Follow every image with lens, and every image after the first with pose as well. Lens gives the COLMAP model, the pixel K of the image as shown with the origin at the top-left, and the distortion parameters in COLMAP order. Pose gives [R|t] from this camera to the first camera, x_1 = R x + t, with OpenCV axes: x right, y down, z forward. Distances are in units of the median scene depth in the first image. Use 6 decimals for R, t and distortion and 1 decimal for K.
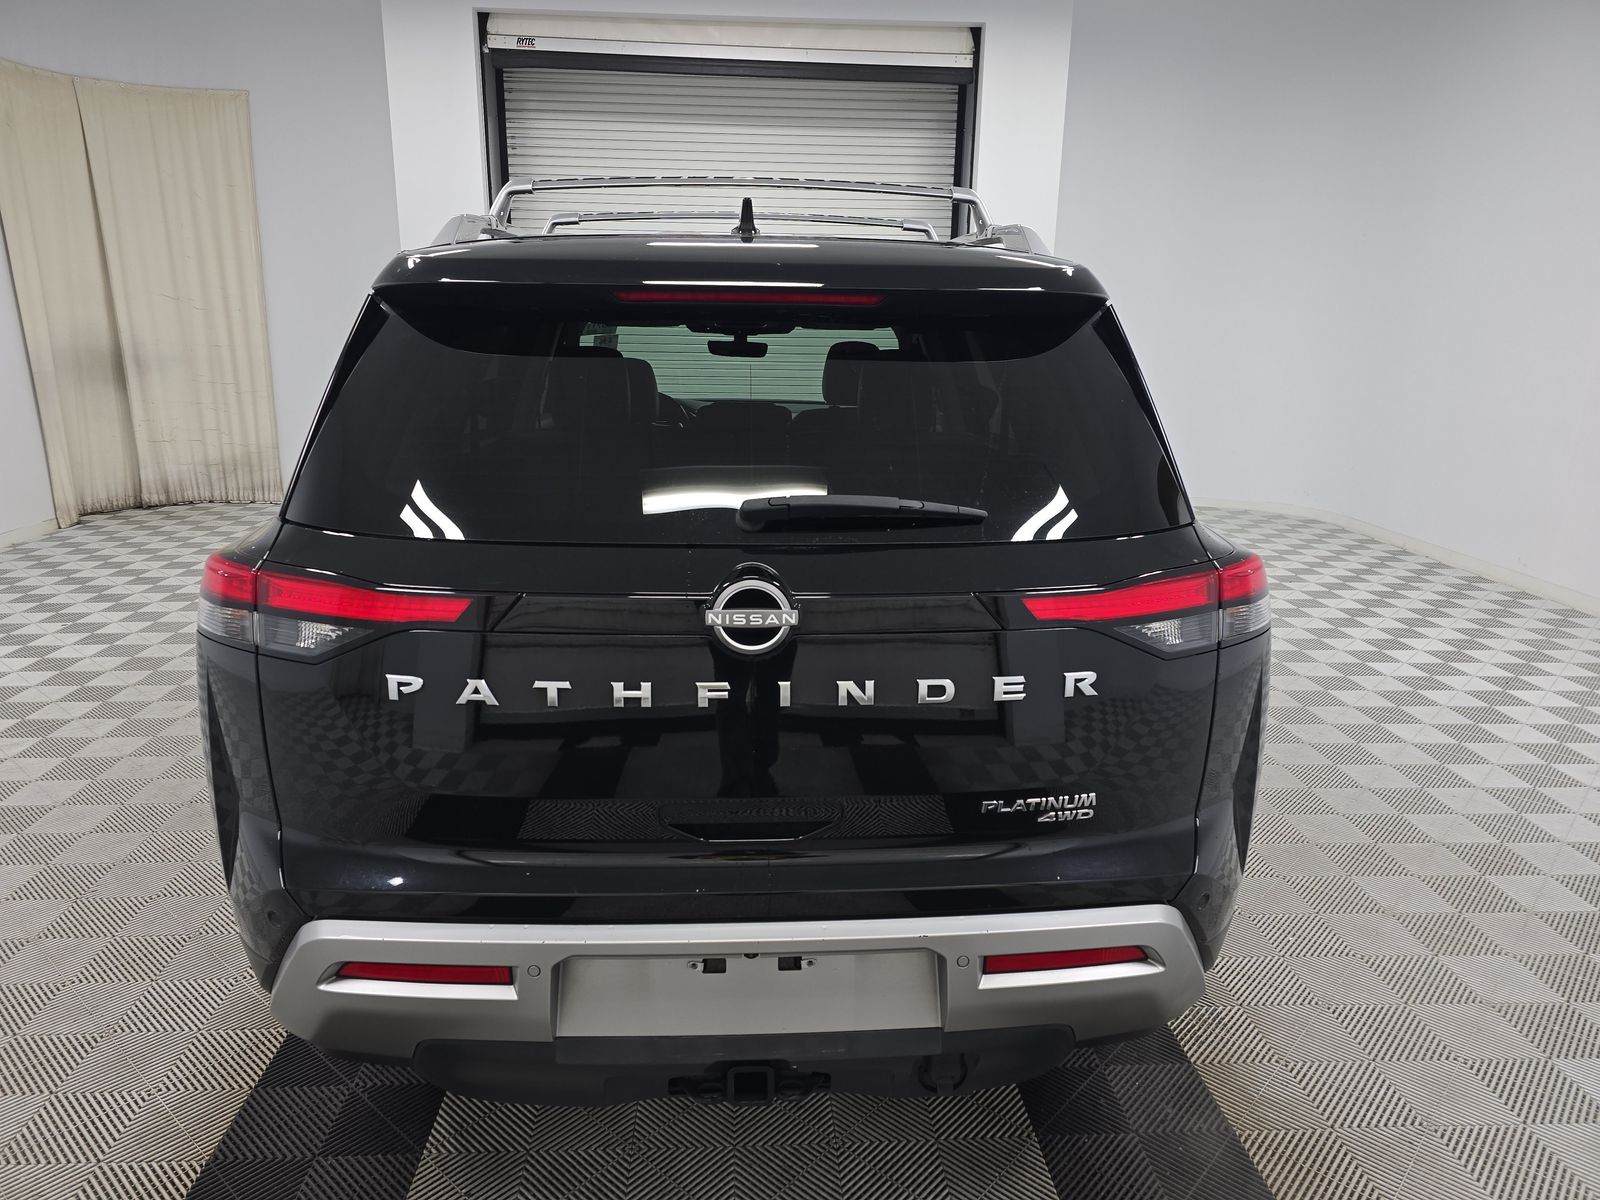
lens RADIAL K [[1102.7, 0, 790.2], [0, 1102.7, 606.9], [0, 0, 1]] dist [-0.001560, -0.004346]
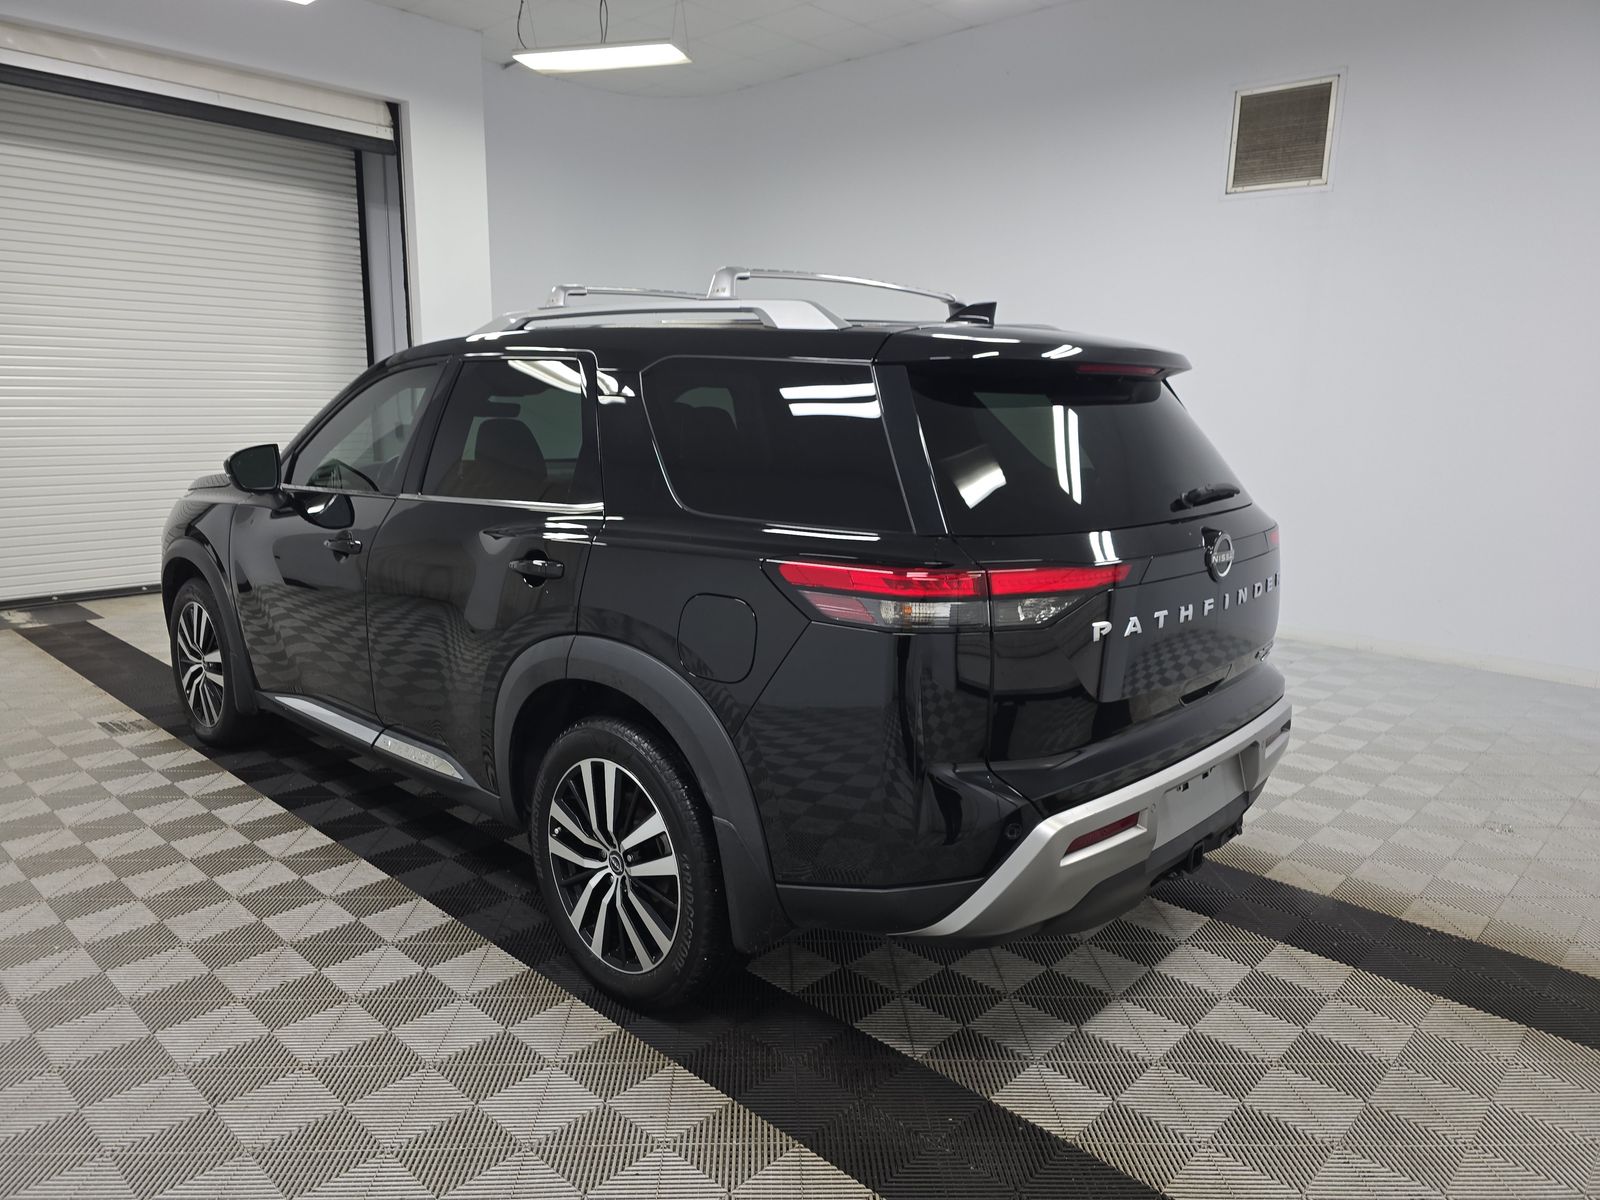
lens RADIAL K [[1102.7, 0, 790.2], [0, 1102.7, 606.9], [0, 0, 1]] dist [-0.001560, -0.004346]
pose [[0.726866, -0.126526, 0.675024, -1.353757], [0.163310, 0.986533, 0.009062, -0.032266], [-0.667080, 0.103651, 0.737740, 0.160076]]
